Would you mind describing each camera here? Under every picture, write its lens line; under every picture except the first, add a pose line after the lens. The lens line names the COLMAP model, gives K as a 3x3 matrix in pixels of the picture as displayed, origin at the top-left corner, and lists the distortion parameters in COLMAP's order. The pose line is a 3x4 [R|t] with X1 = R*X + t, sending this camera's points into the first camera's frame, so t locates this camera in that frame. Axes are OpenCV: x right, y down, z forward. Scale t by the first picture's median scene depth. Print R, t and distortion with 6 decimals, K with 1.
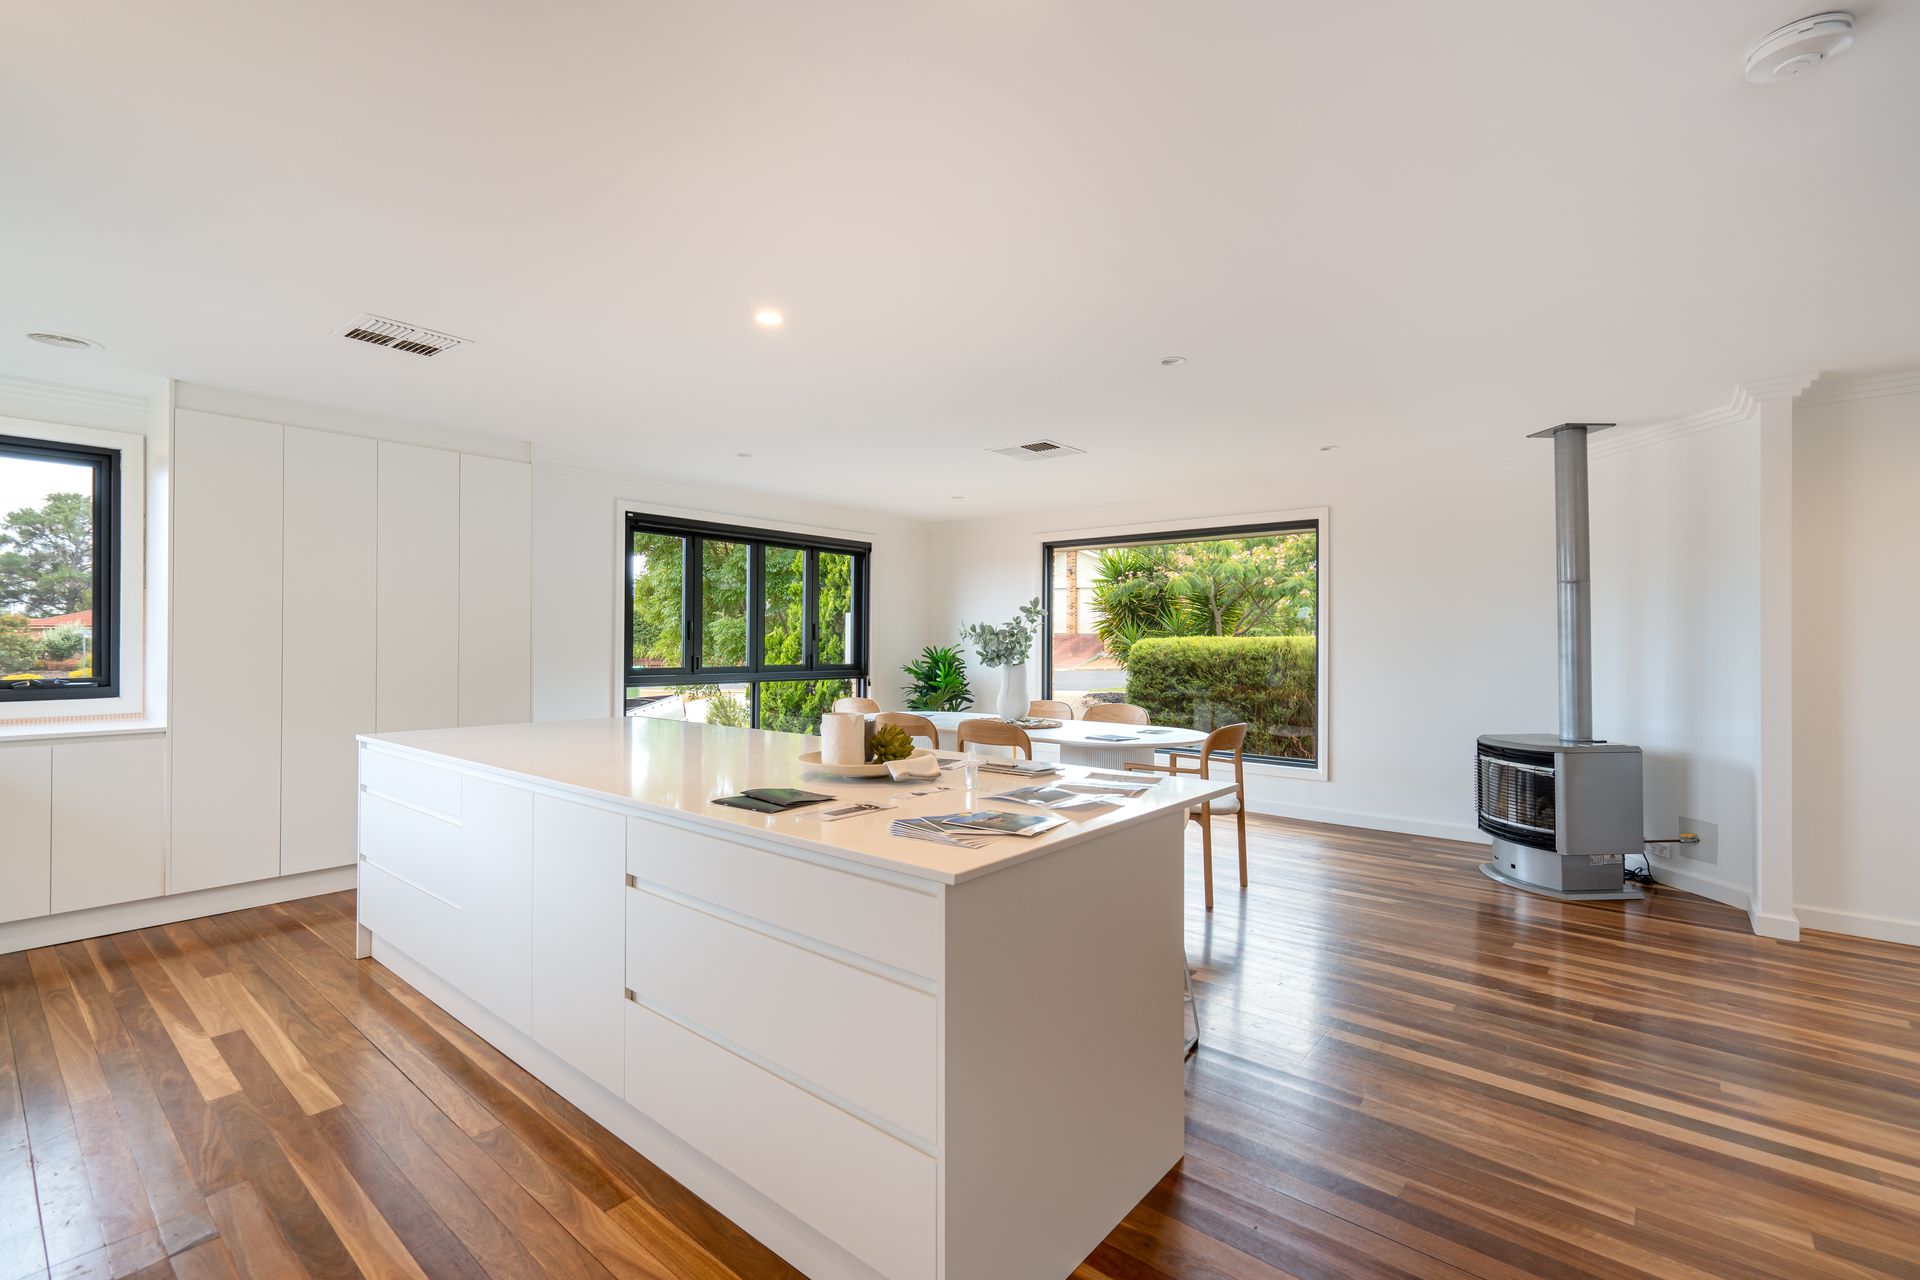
lens RADIAL K [[856.3, 0, 965.4], [0, 856.3, 635.4], [0, 0, 1]] dist [0.006681, 0.000214]
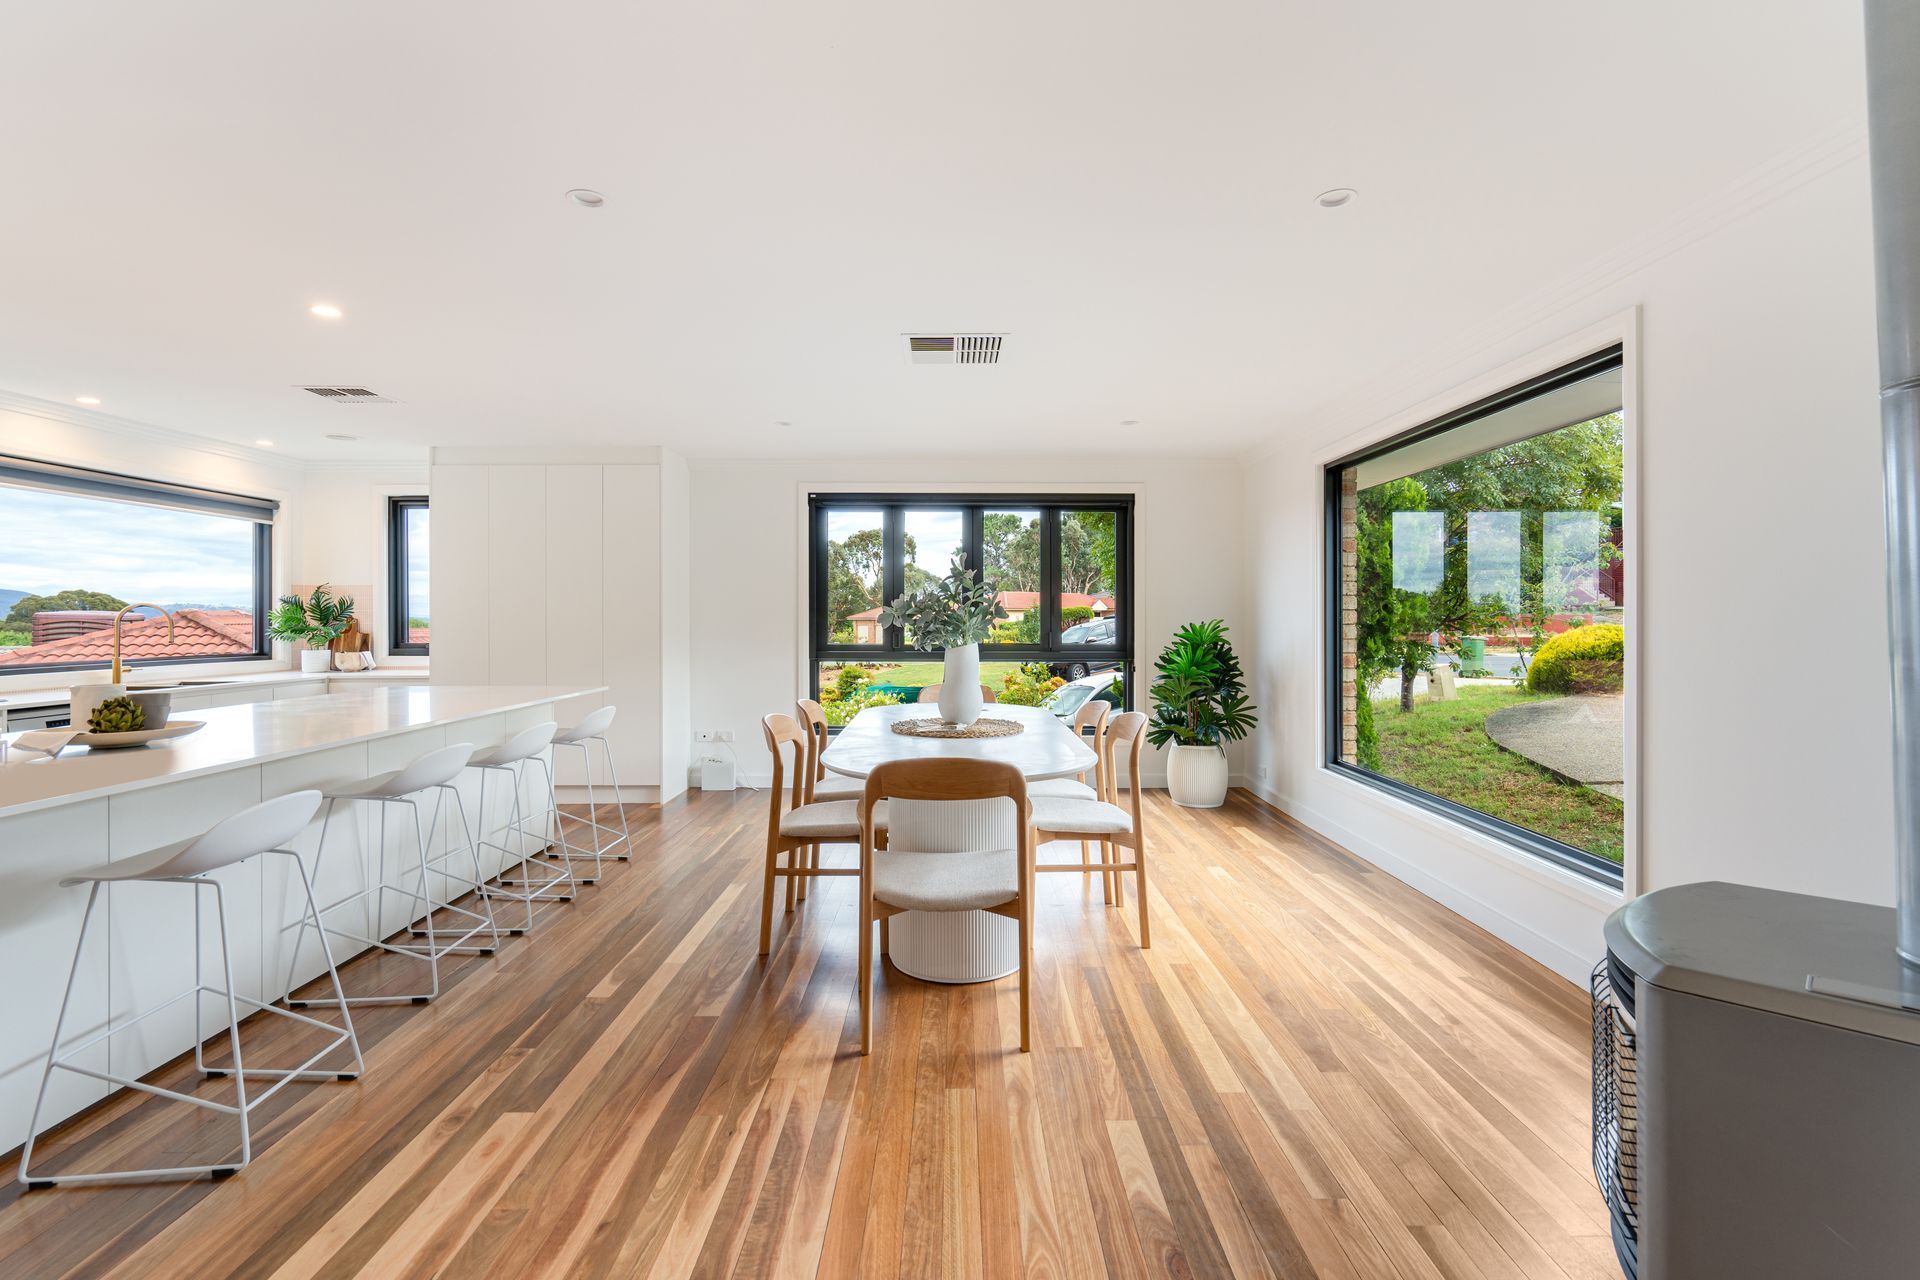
lens RADIAL K [[888.5, 0, 963.6], [0, 888.5, 617.4], [0, 0, 1]] dist [-0.007528, 0.001896]
pose [[0.646137, -0.004380, -0.763209, 0.375530], [0.009459, 0.999953, 0.002270, 0.004104], [0.763163, -0.008686, 0.646148, 0.302766]]
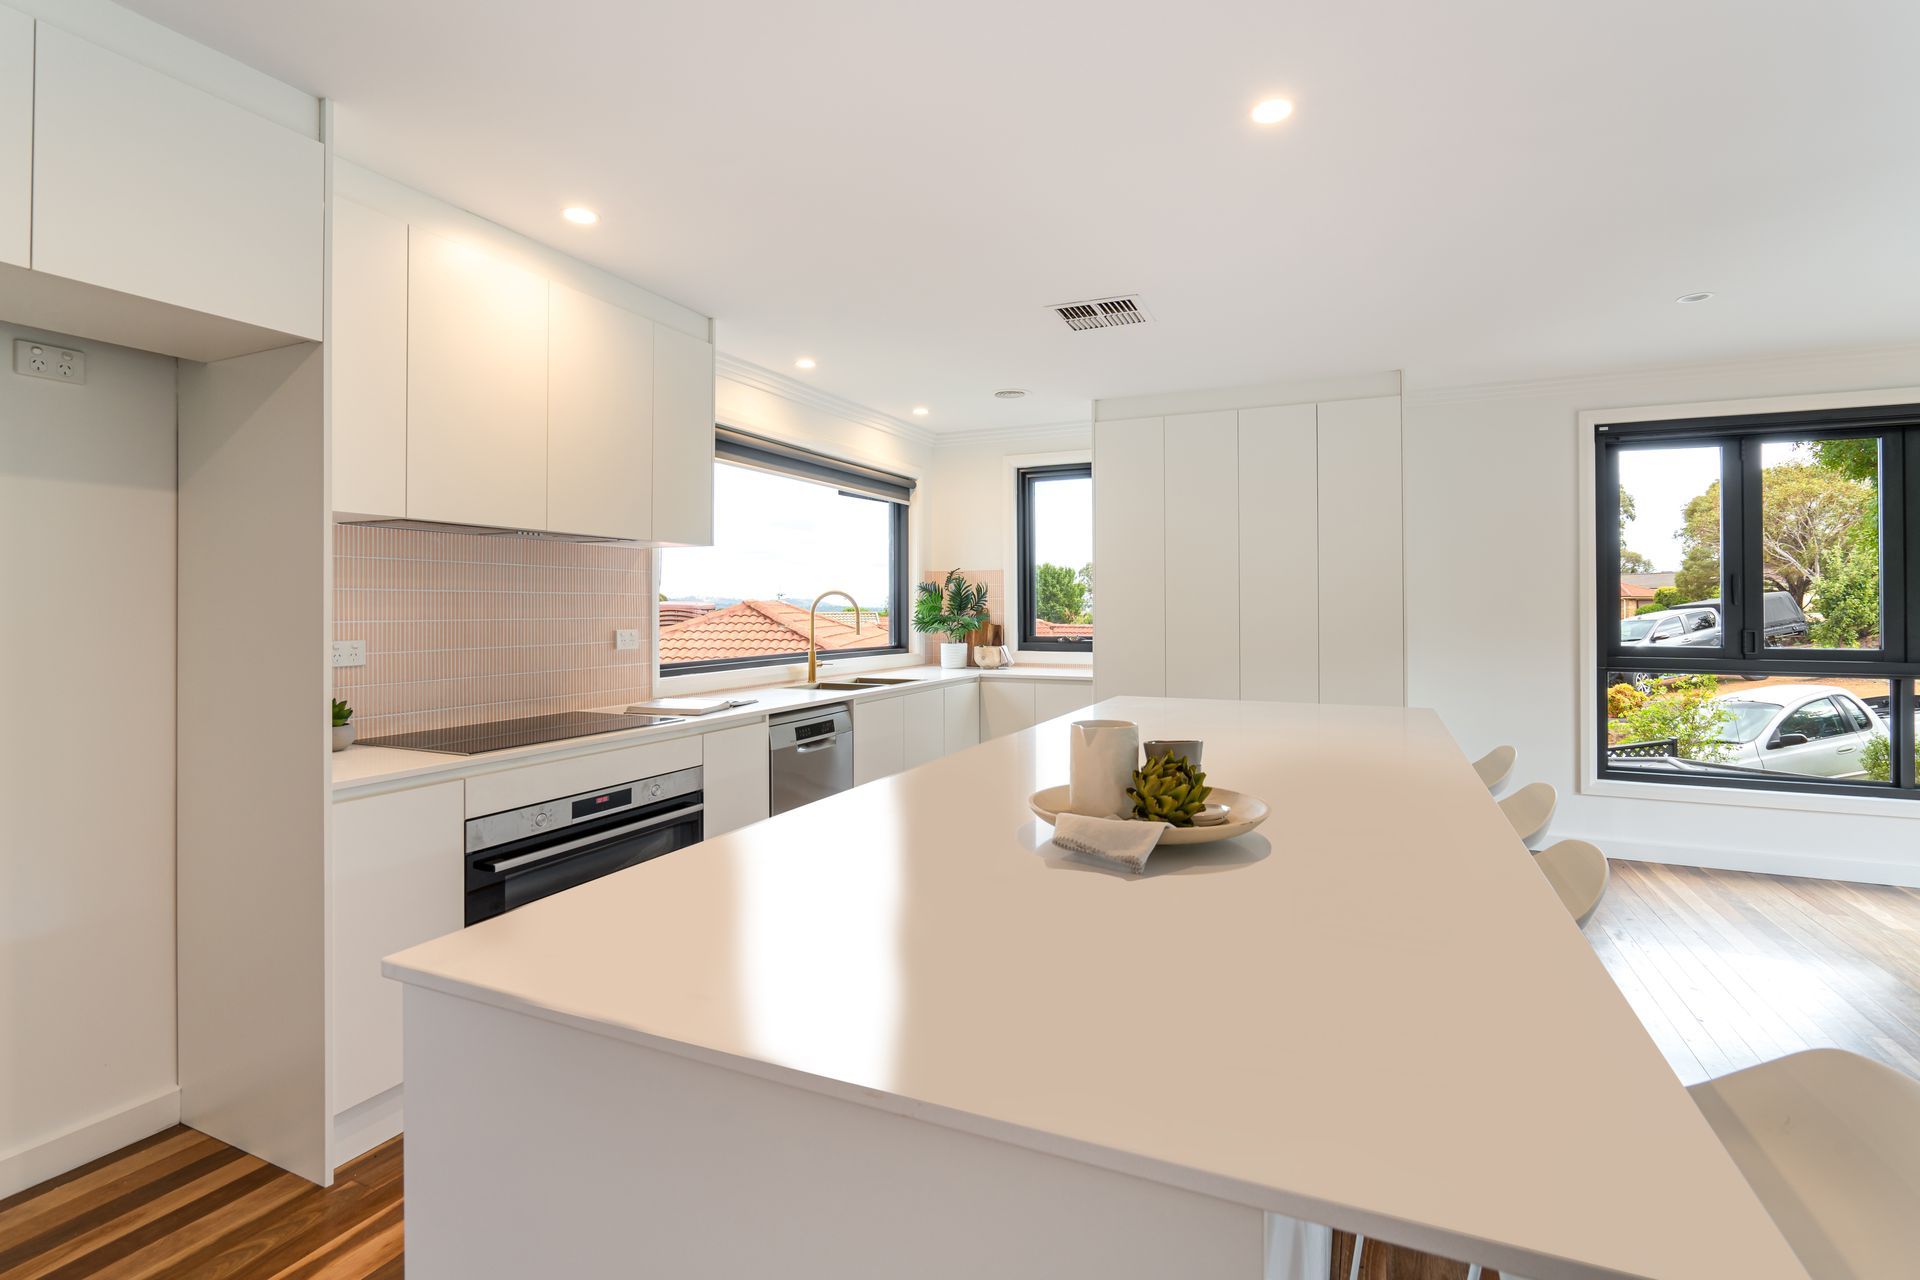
lens RADIAL K [[899.3, 0, 964.4], [0, 899.3, 602.2], [0, 0, 1]] dist [-0.001490, 0.000942]
pose [[0.270553, -0.009549, -0.962658, 0.123738], [0.009125, 0.999931, -0.007354, 0.002369], [0.962662, -0.006794, 0.270622, 0.198169]]
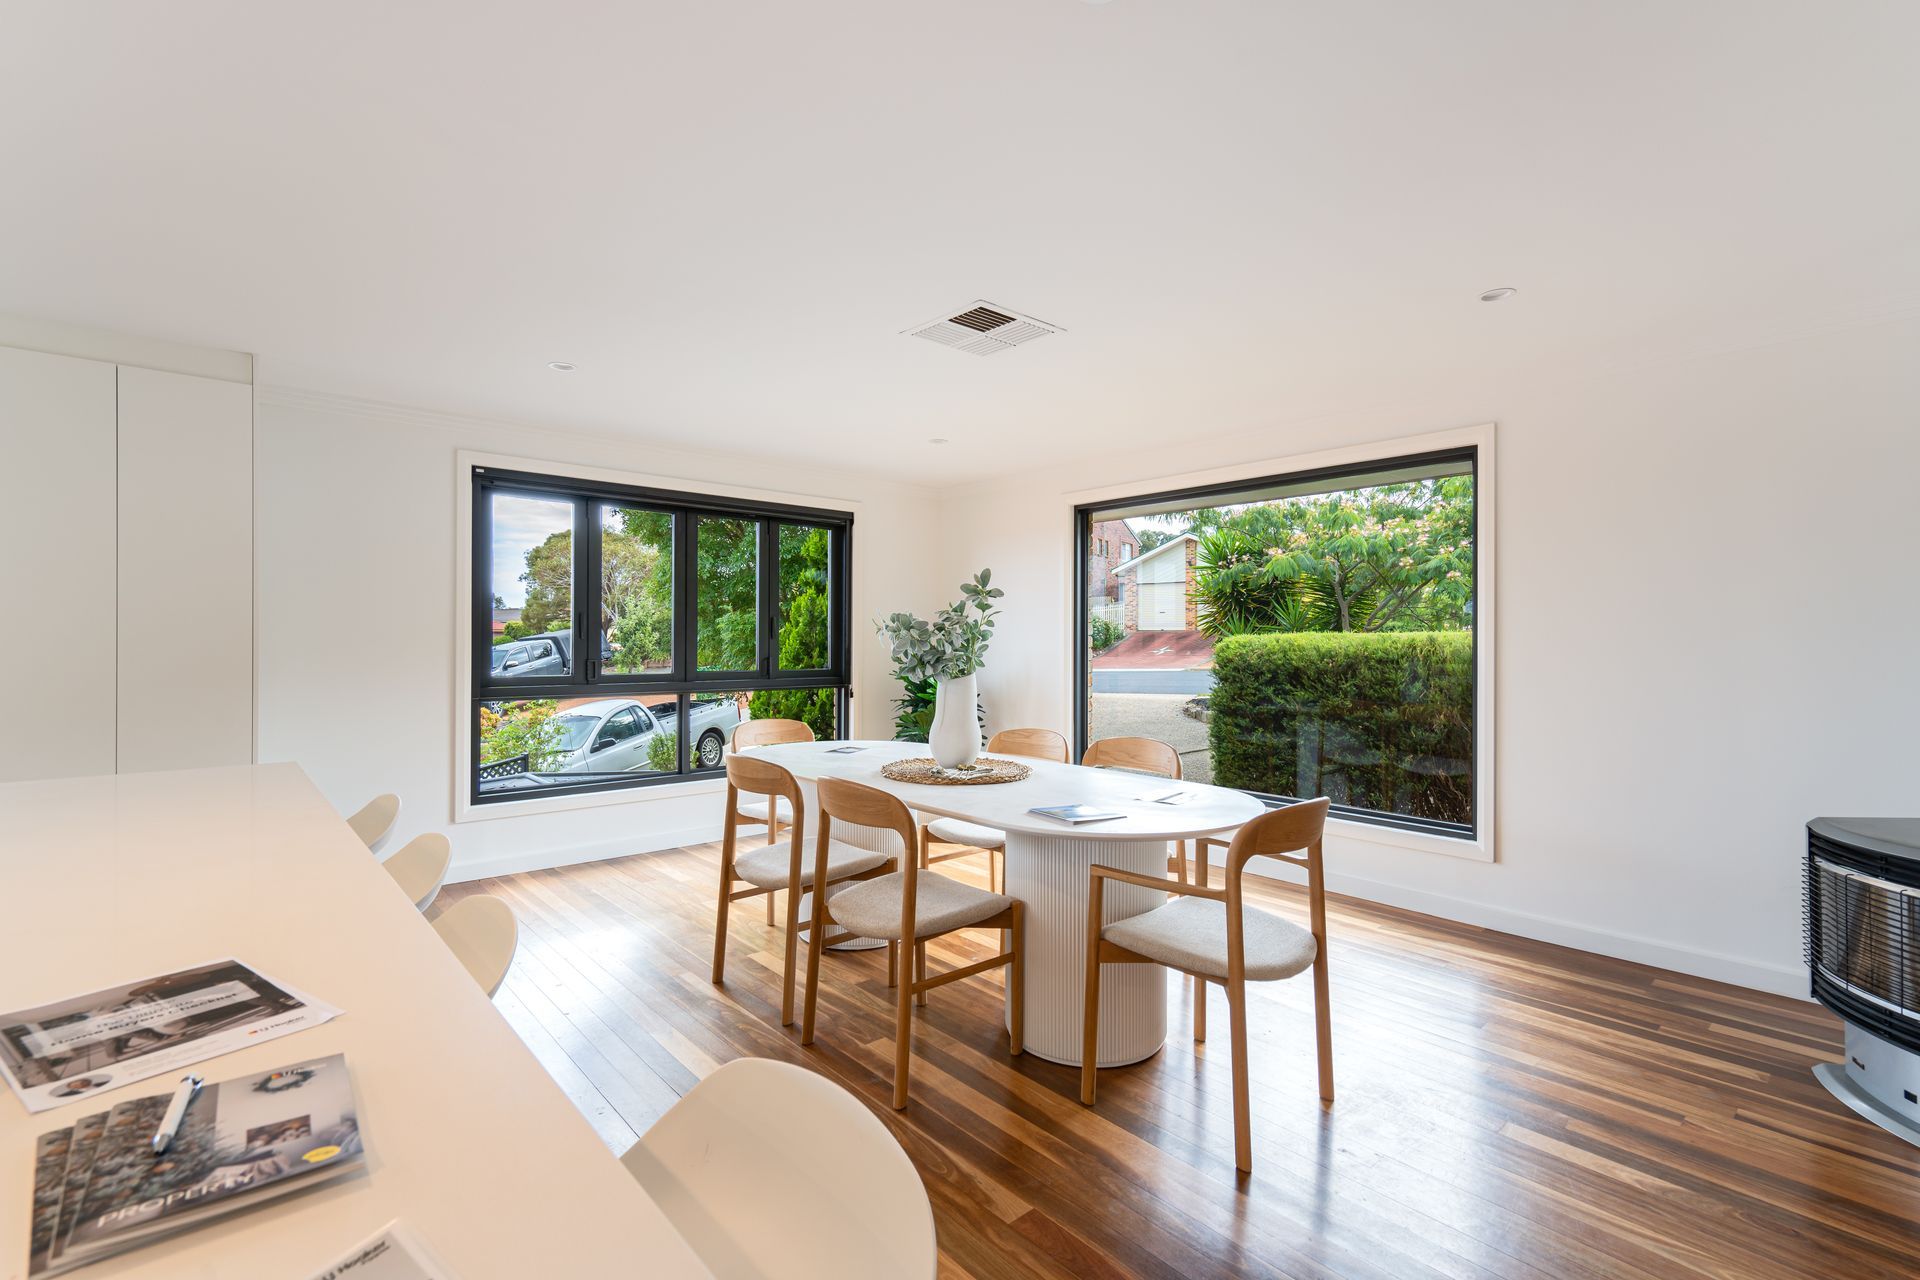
lens RADIAL K [[856.3, 0, 965.4], [0, 856.3, 635.4], [0, 0, 1]] dist [0.006681, 0.000214]
pose [[0.989313, -0.002609, -0.145781, 0.091356], [0.003057, 0.999991, 0.002846, 0.000865], [0.145772, -0.003262, 0.989313, 0.223040]]
